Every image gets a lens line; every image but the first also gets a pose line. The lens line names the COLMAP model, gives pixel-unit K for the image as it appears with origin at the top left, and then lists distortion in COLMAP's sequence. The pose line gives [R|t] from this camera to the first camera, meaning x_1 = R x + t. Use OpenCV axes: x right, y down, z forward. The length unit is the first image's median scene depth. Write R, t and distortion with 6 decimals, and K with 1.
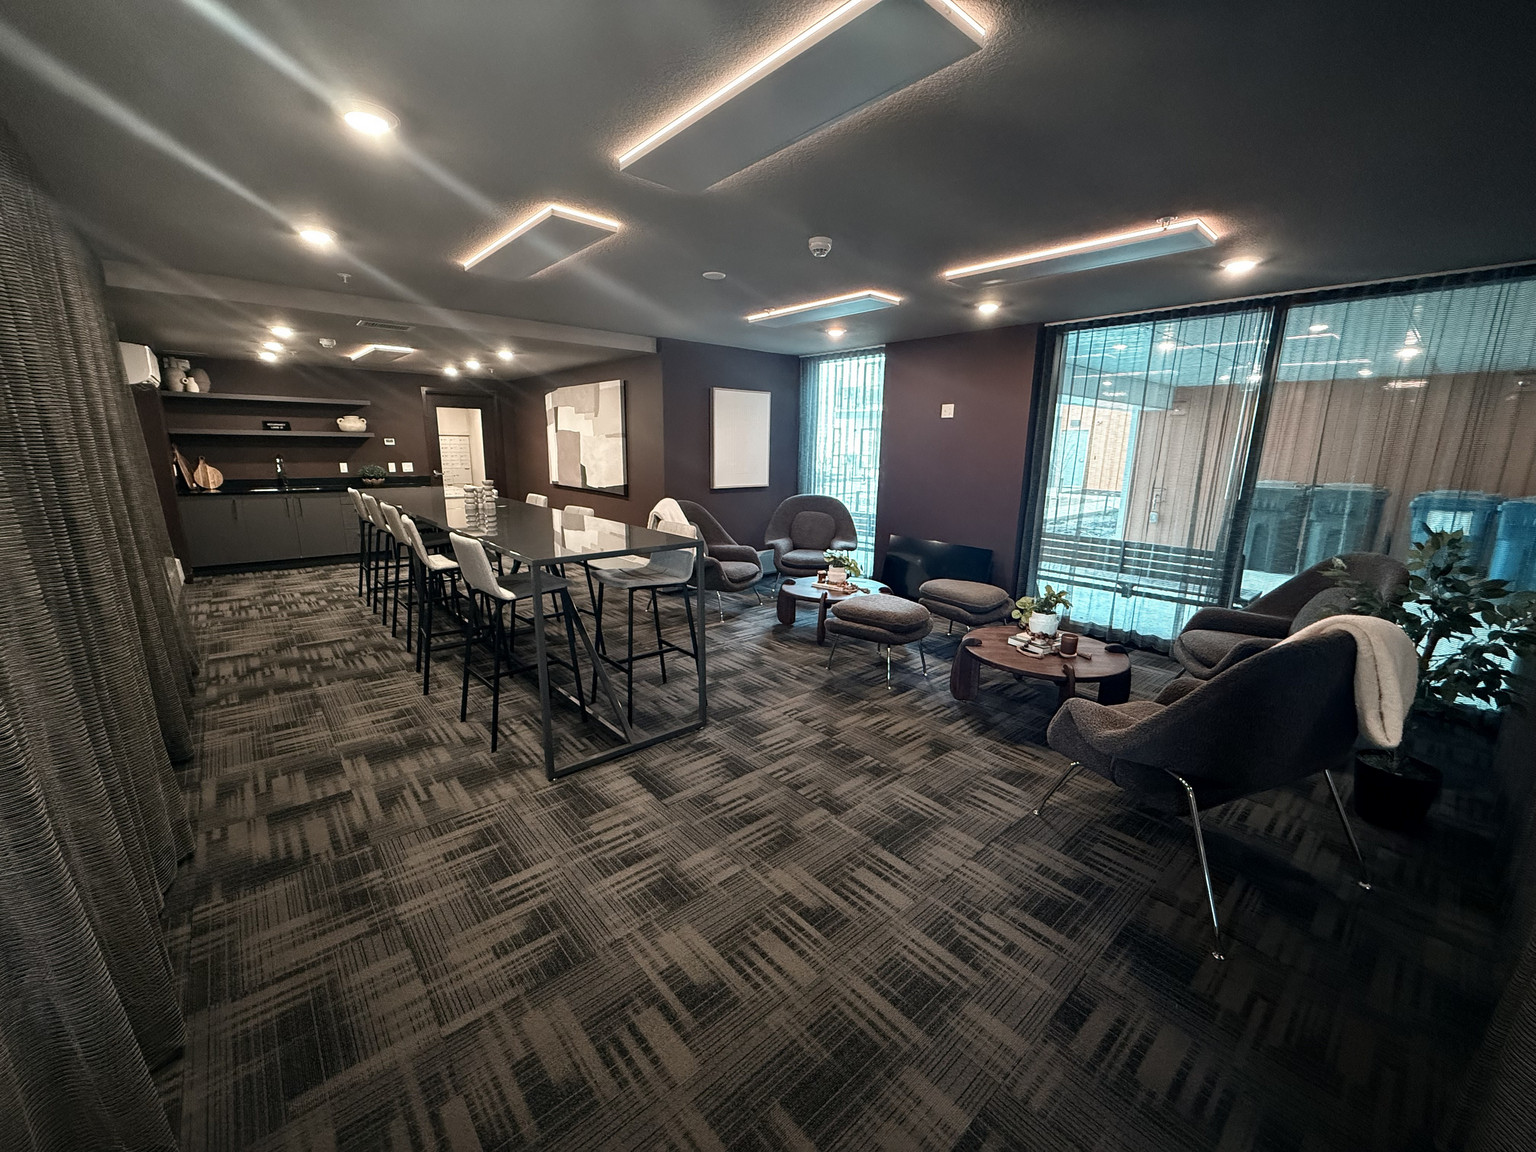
lens RADIAL K [[610.1, 0, 766.2], [0, 610.1, 581.2], [0, 0, 1]] dist [-0.000350, -0.000062]
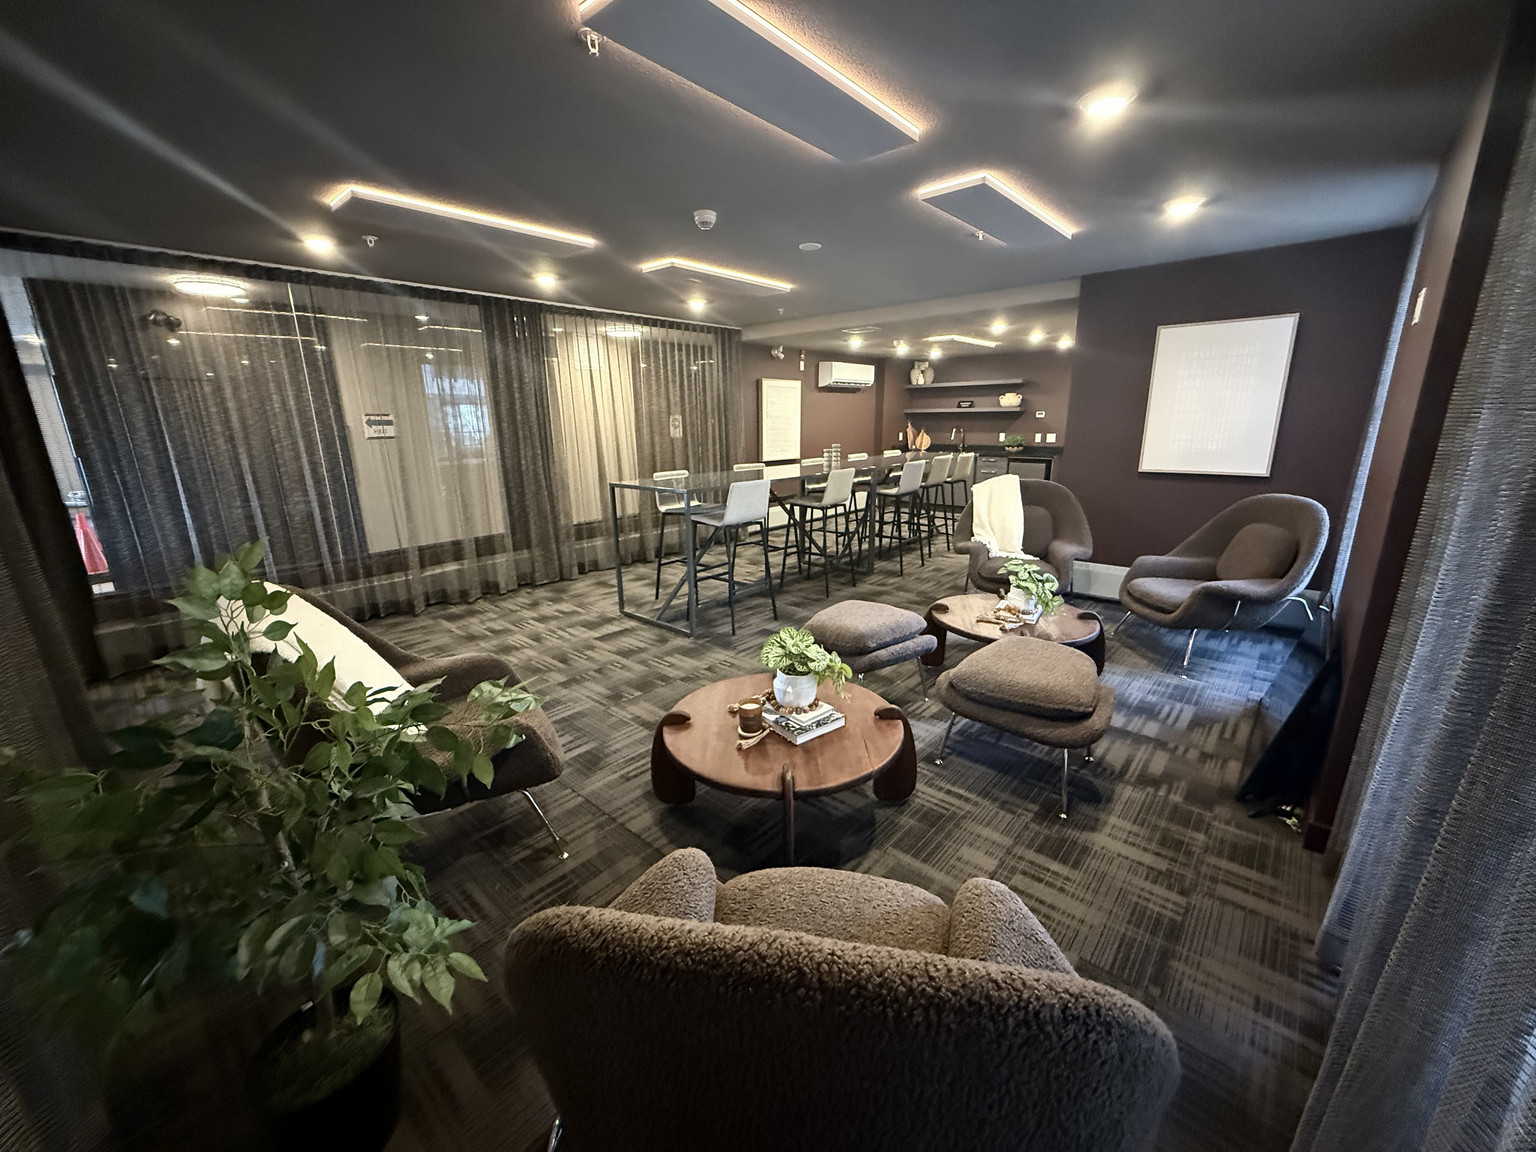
lens RADIAL K [[610.1, 0, 766.1], [0, 610.1, 582.2], [0, 0, 1]] dist [-0.000350, -0.000062]
pose [[0.125389, 0.241370, -0.962298, 1.225502], [-0.201924, 0.955860, 0.213444, -0.193131], [0.971342, 0.167548, 0.168592, 1.002729]]
